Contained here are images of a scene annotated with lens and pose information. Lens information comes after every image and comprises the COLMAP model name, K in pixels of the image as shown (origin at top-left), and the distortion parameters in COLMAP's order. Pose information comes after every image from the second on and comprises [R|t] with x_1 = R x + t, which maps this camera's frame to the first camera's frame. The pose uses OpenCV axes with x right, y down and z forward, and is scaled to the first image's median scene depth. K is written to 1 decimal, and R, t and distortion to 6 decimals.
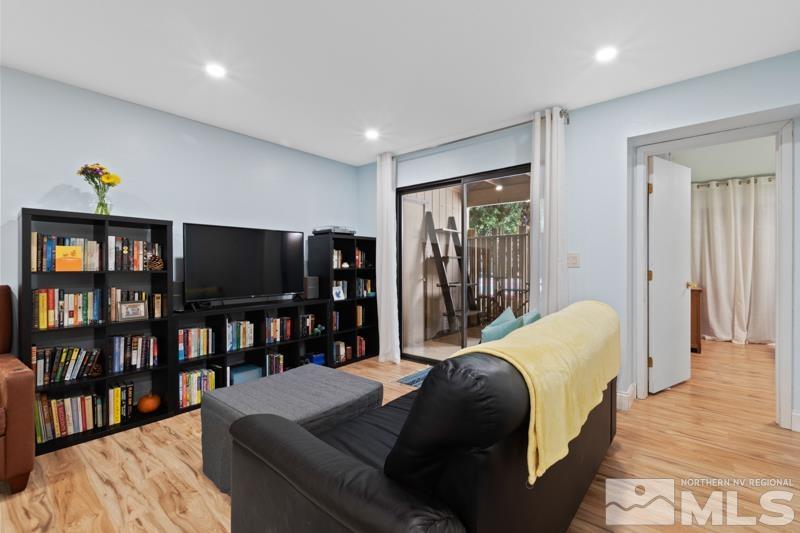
lens RADIAL K [[347.5, 0, 397.0], [0, 347.5, 265.6], [0, 0, 1]] dist [0.000290, -0.002032]
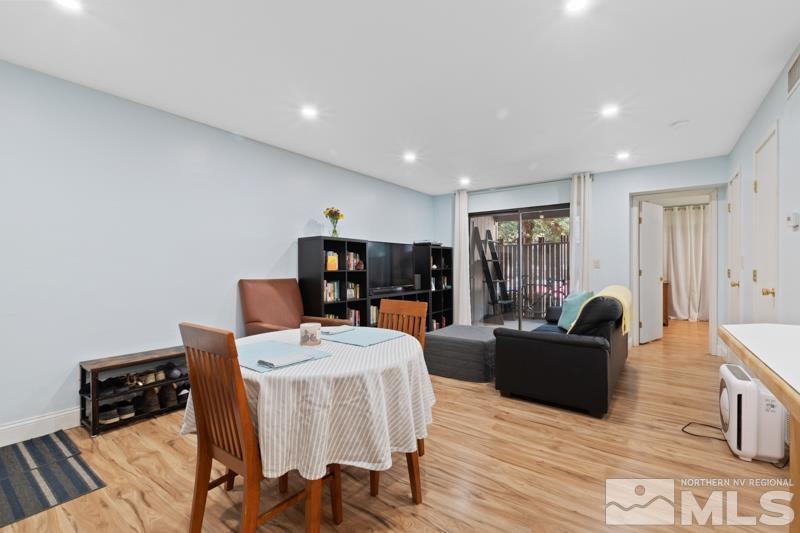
lens RADIAL K [[347.5, 0, 404.0], [0, 347.5, 266.3], [0, 0, 1]] dist [0.000290, -0.002032]
pose [[0.997200, -0.000676, 0.074774, -0.696151], [0.000678, 1.000000, 0.000010, -0.005638], [-0.074774, 0.000040, 0.997201, -0.761262]]
